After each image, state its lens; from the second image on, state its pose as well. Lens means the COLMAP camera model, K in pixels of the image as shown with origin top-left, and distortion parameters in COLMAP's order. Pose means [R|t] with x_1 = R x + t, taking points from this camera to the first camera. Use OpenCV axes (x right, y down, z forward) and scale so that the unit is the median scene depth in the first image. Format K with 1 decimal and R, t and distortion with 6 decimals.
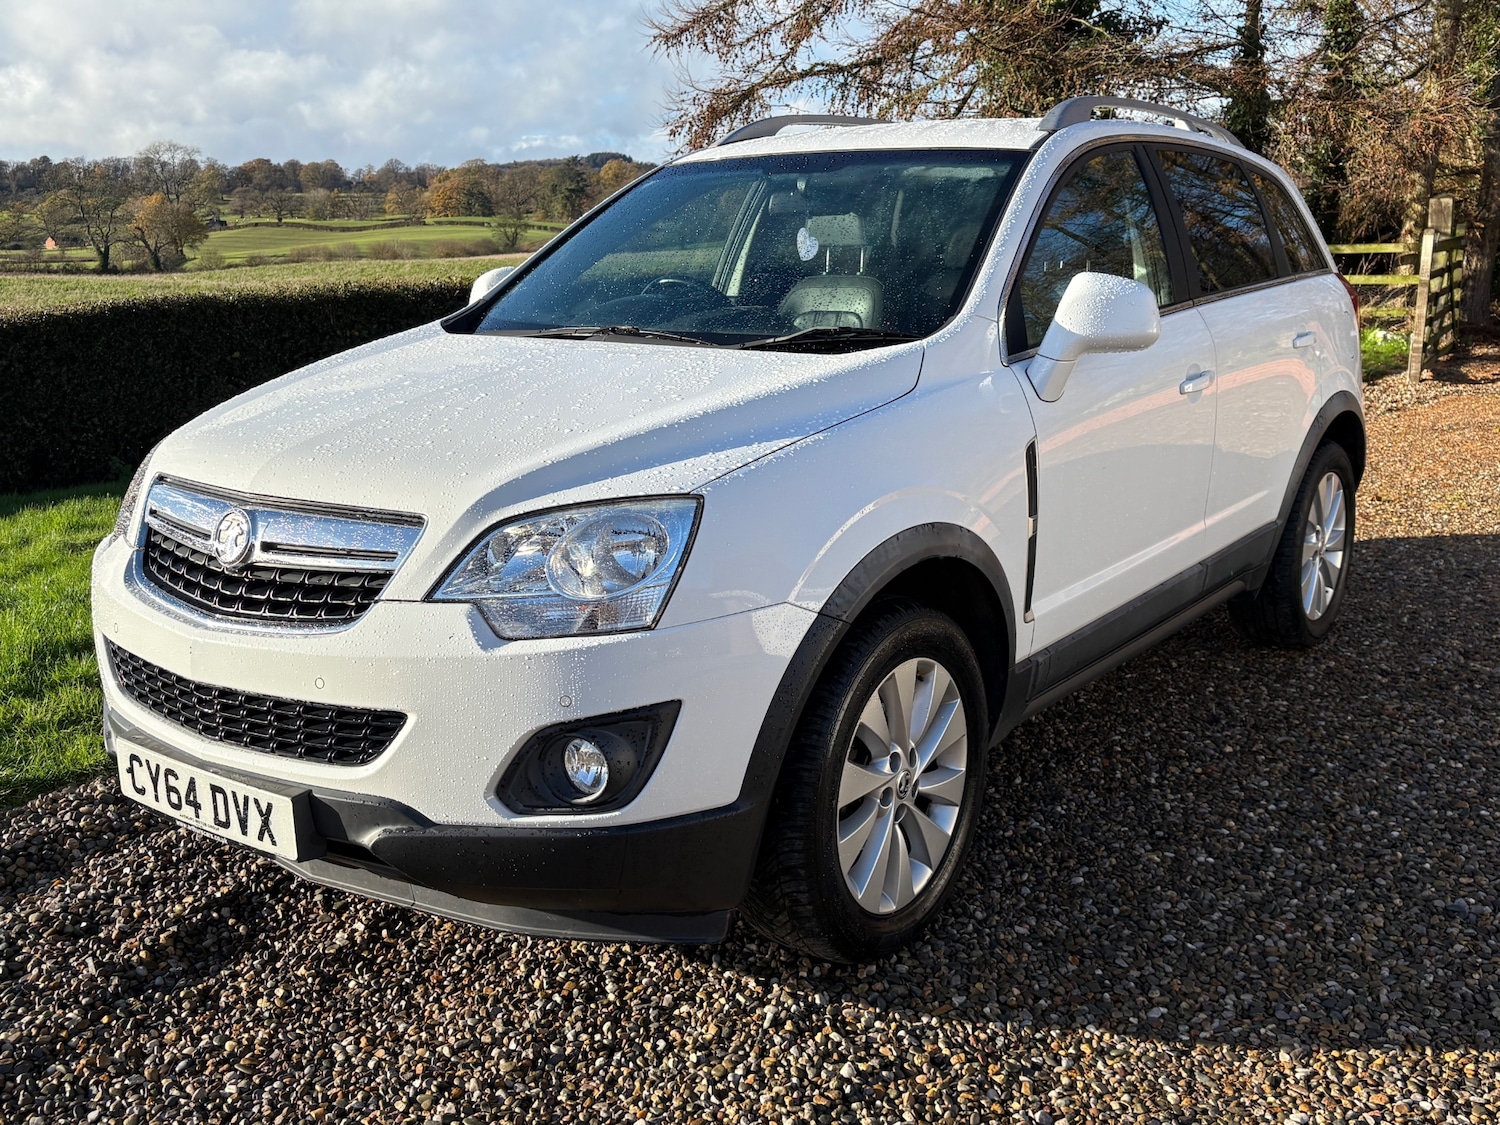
lens RADIAL K [[1501.6, 0, 750.0], [0, 1501.6, 562.5], [0, 0, 1]] dist [0.025726, -0.019031]
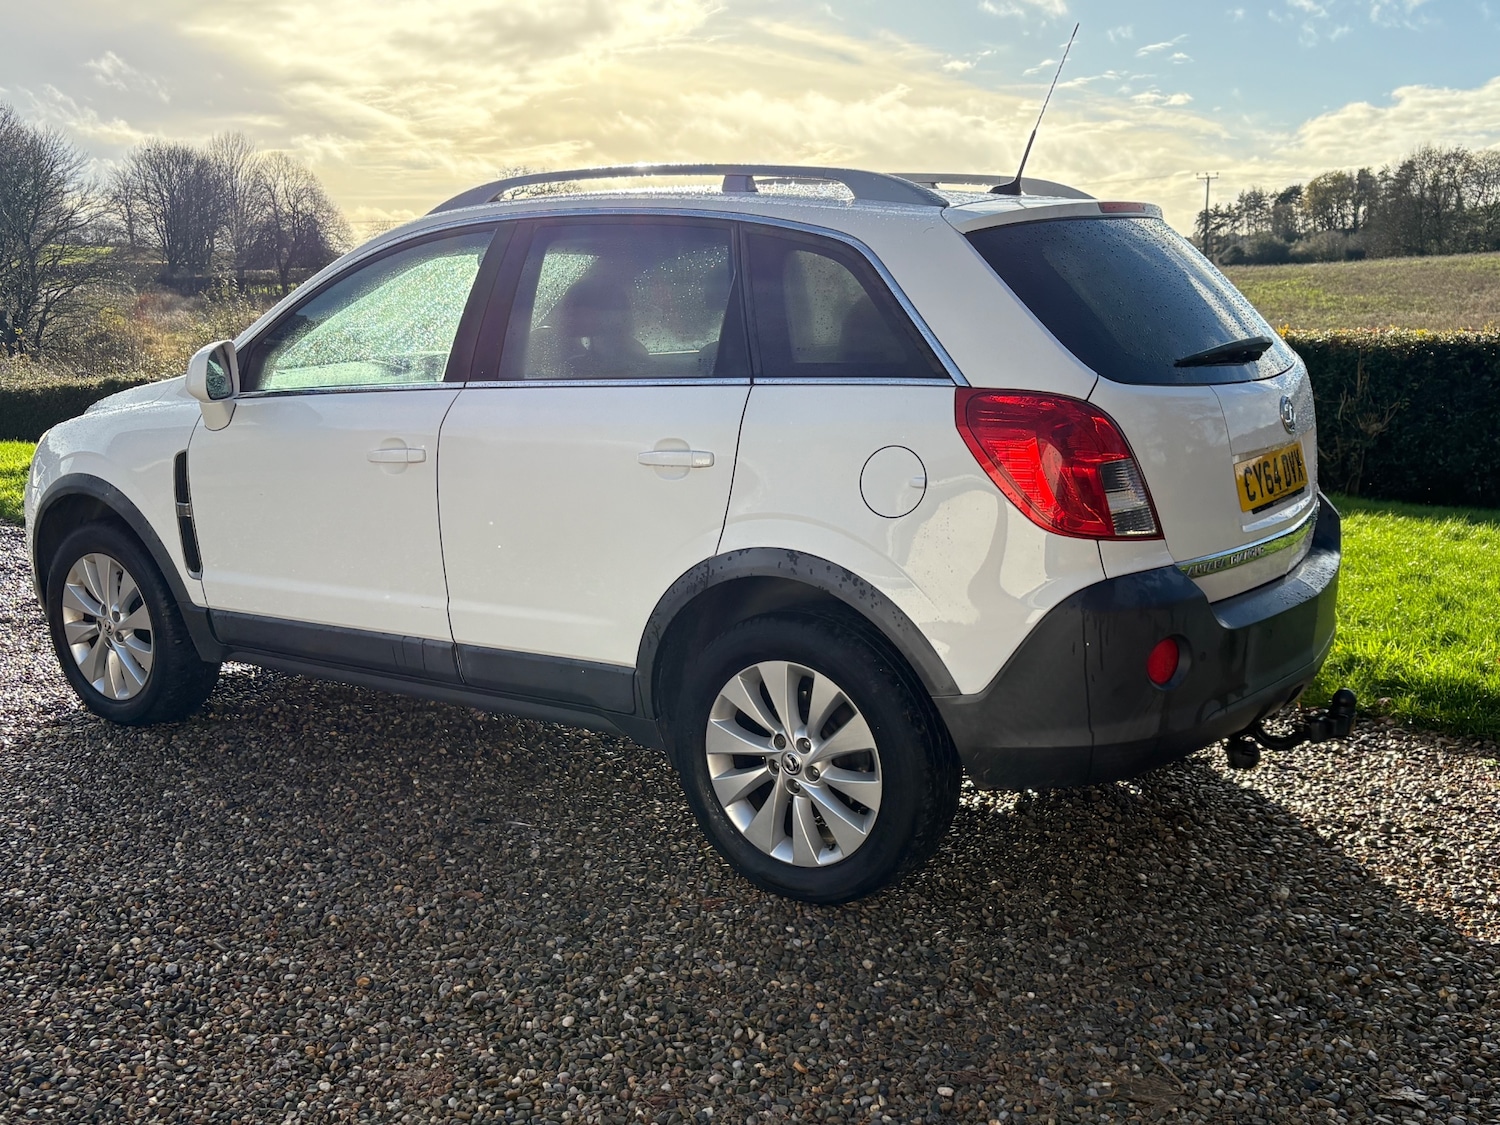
lens RADIAL K [[1593.5, 0, 802.3], [0, 1593.5, 591.5], [0, 0, 1]] dist [-0.001639, 0.192477]
pose [[0.050992, 0.221781, -0.973762, 1.838127], [-0.202674, 0.957040, 0.207359, -0.412349], [0.977918, 0.186782, 0.093750, 1.558233]]
